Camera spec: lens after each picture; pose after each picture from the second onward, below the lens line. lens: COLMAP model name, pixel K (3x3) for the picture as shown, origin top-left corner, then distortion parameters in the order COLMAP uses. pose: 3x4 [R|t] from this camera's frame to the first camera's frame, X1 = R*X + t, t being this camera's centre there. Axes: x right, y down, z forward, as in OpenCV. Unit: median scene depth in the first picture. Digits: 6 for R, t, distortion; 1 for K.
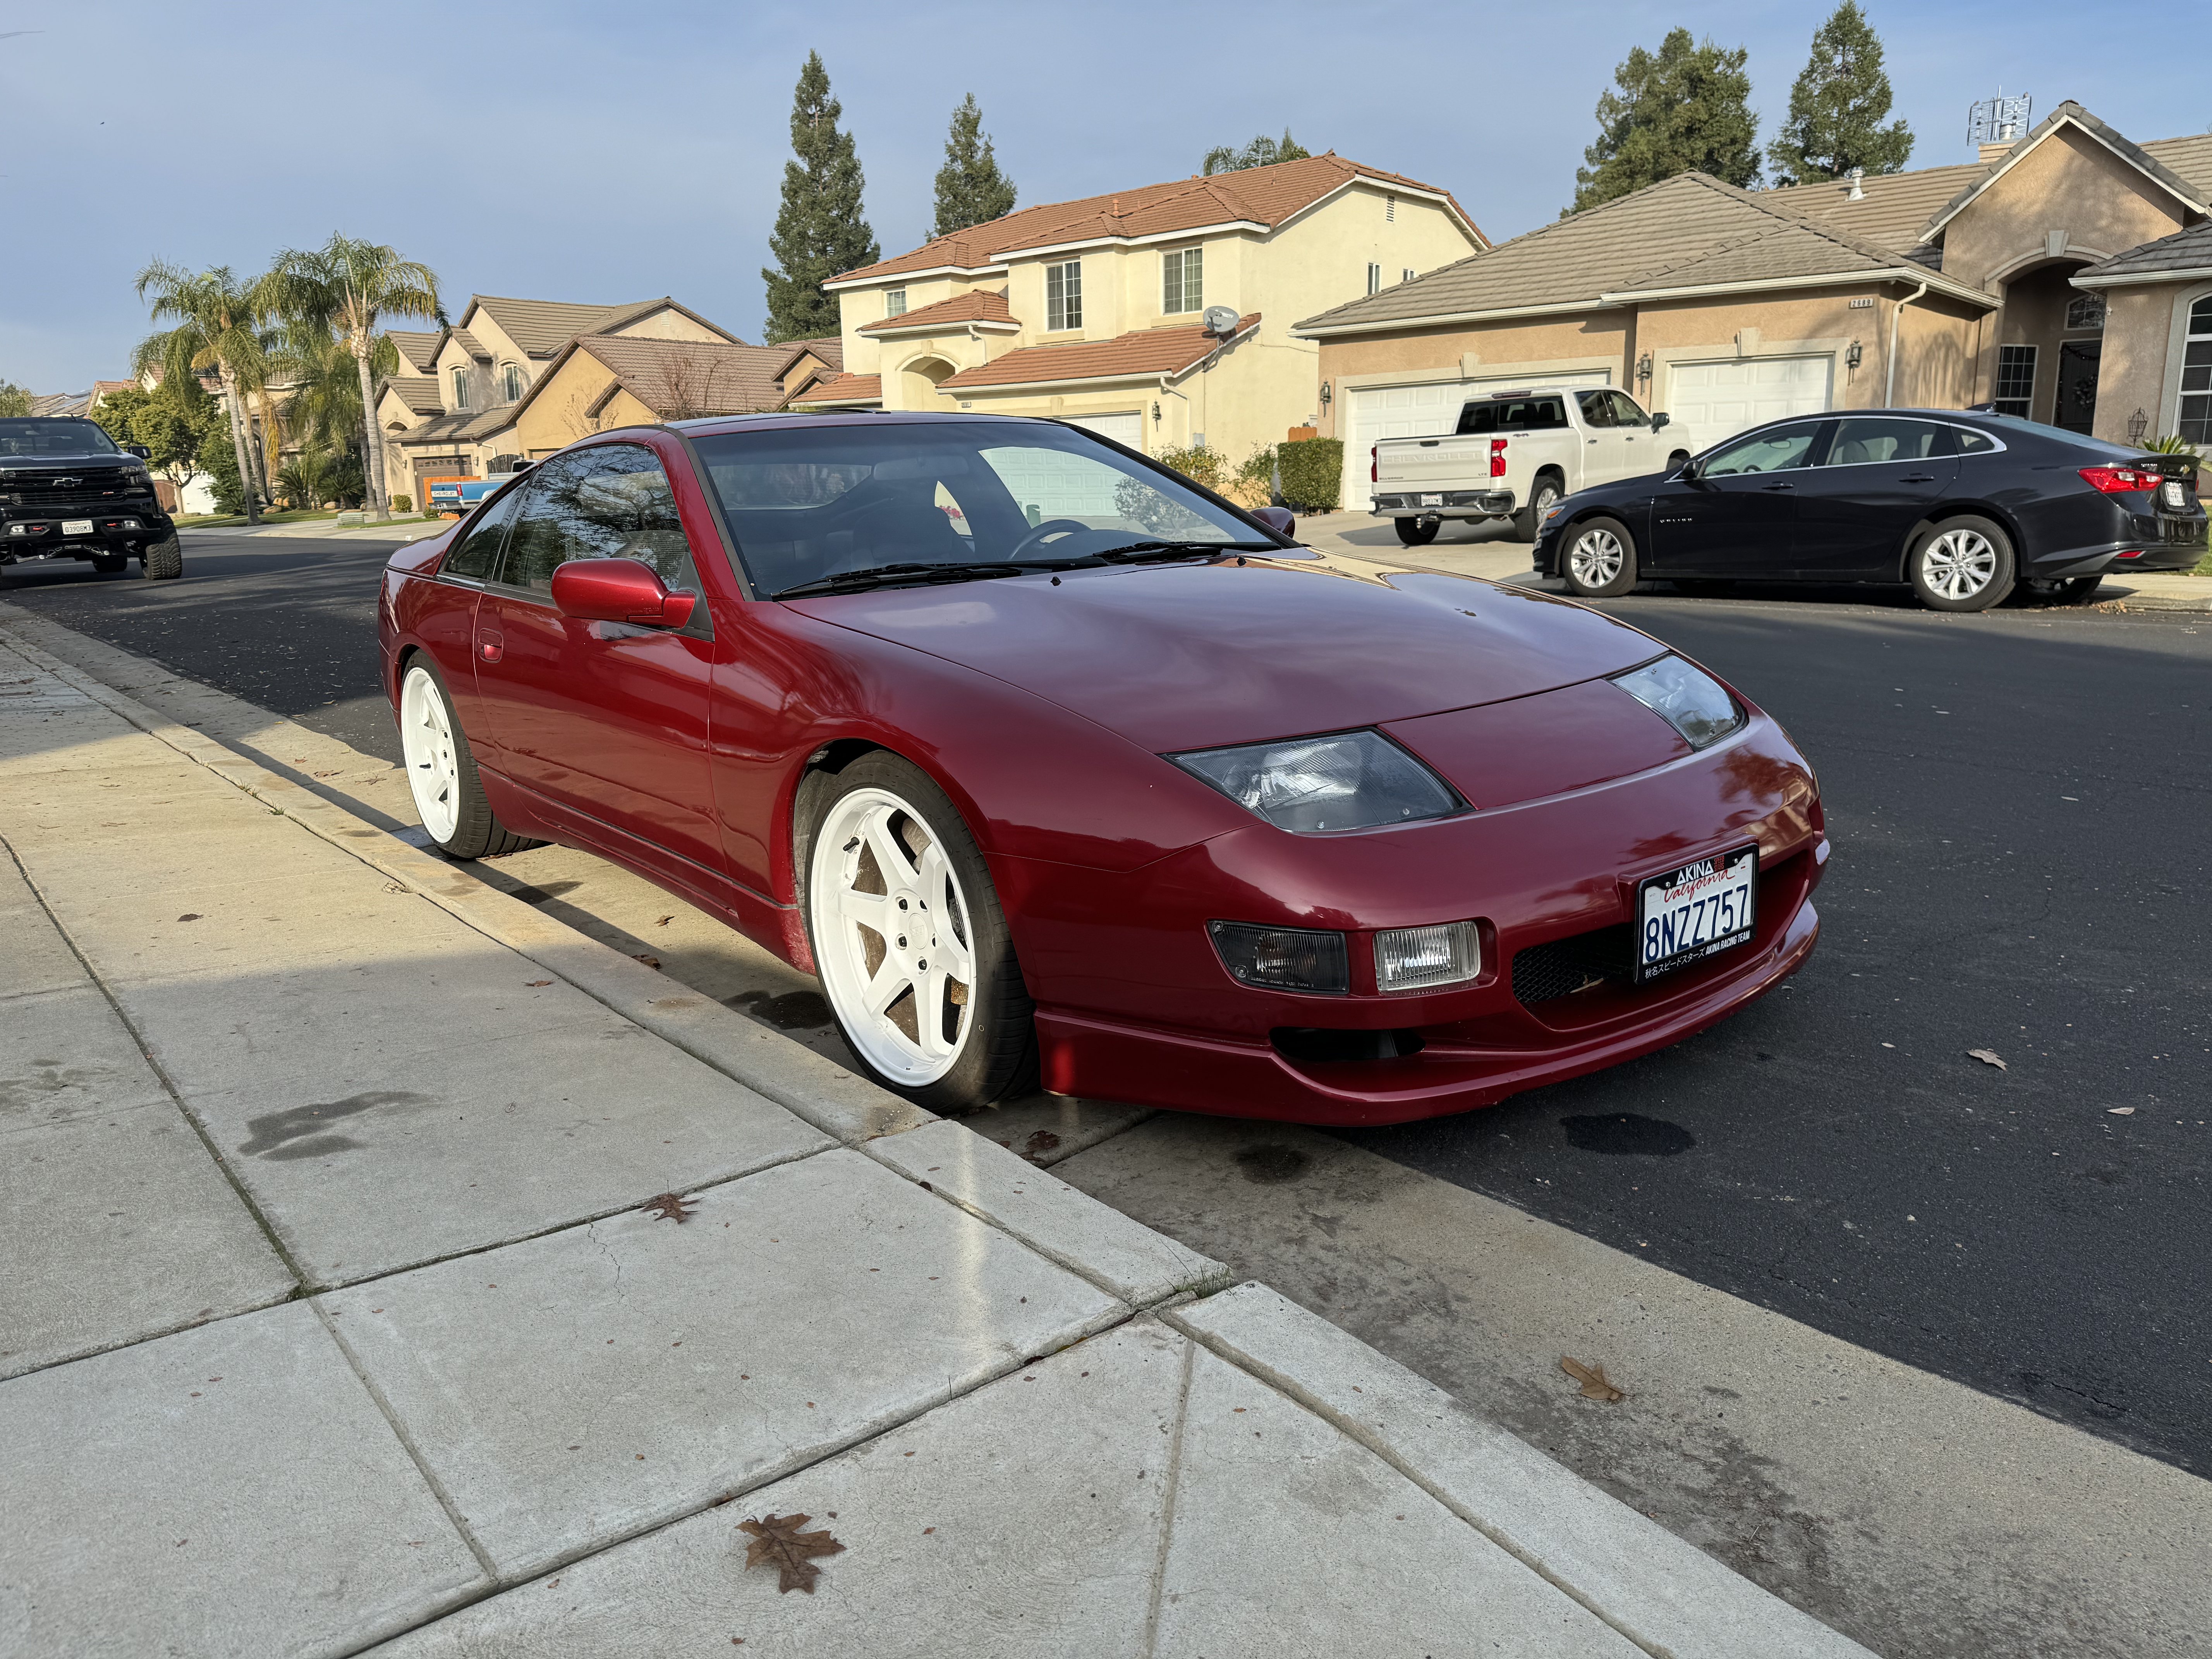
lens RADIAL K [[1607.2, 0, 1105.6], [0, 1607.2, 860.0], [0, 0, 1]] dist [-0.026139, 0.003843]
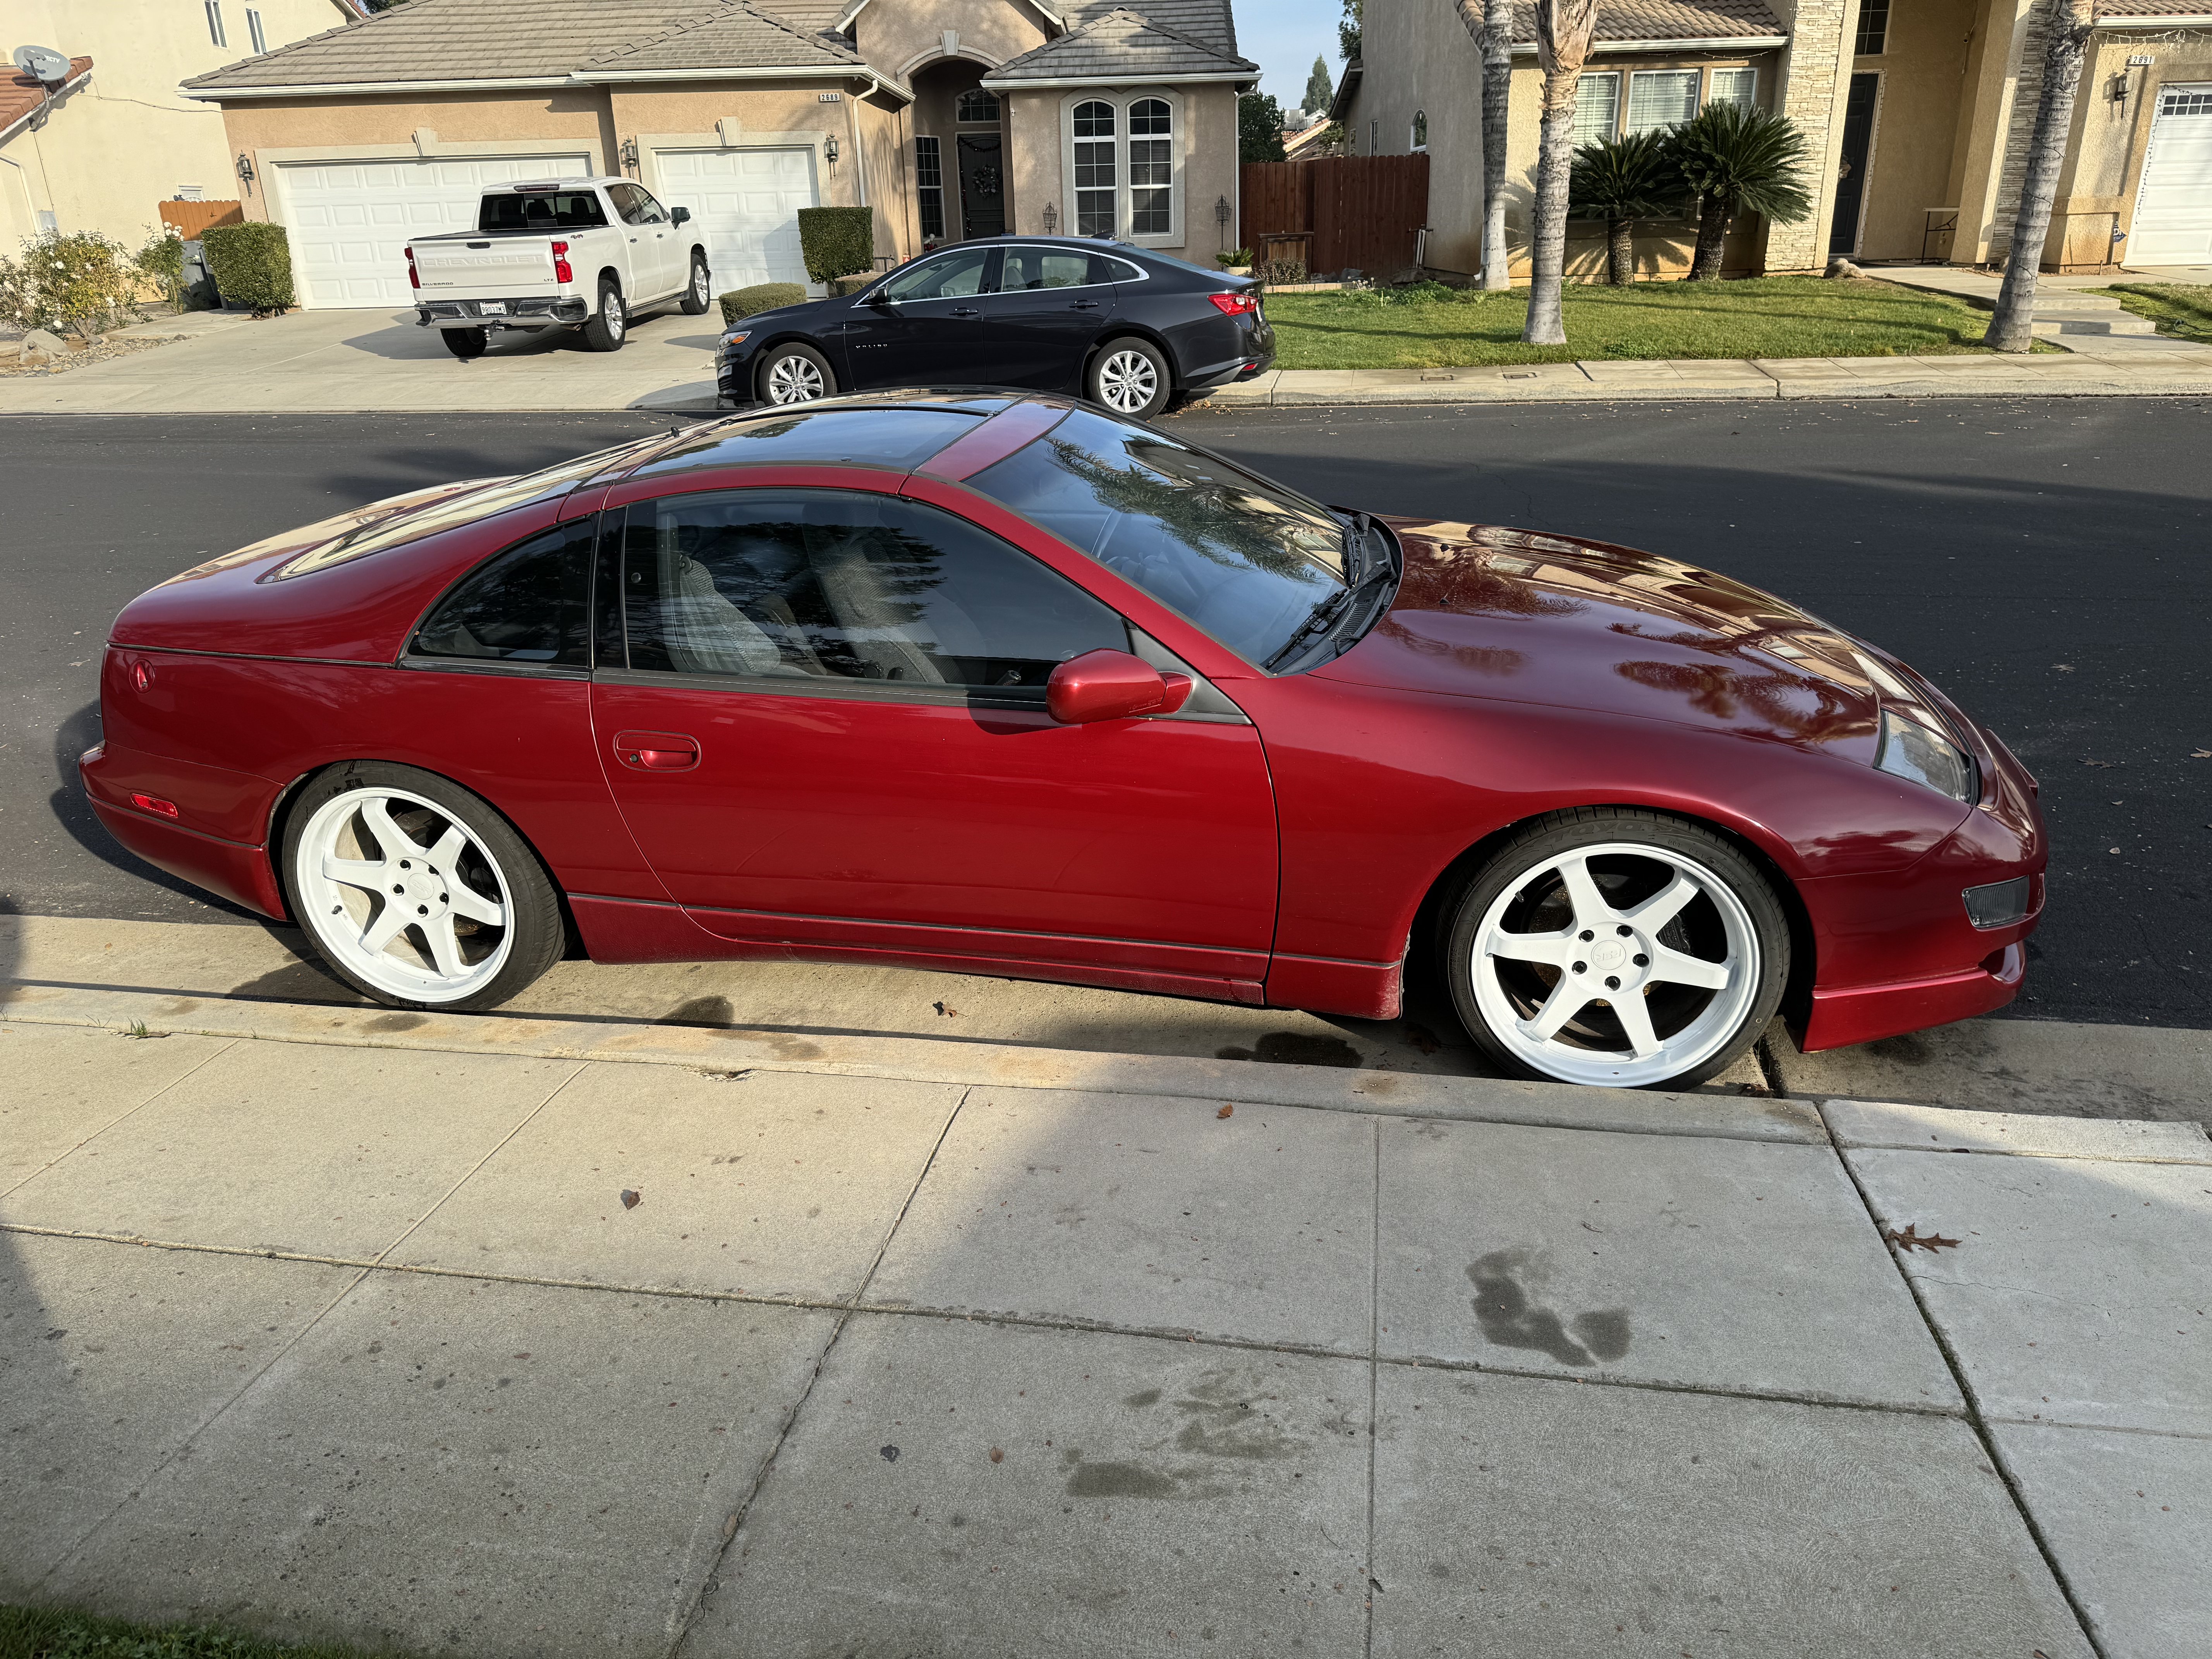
lens RADIAL K [[1618.1, 0, 1106.0], [0, 1618.1, 829.5], [0, 0, 1]] dist [-0.020760, -0.006844]
pose [[0.785055, -0.206819, 0.583879, -0.093083], [0.137506, 0.977282, 0.161285, -0.024906], [-0.603971, -0.046331, 0.795658, 0.028487]]
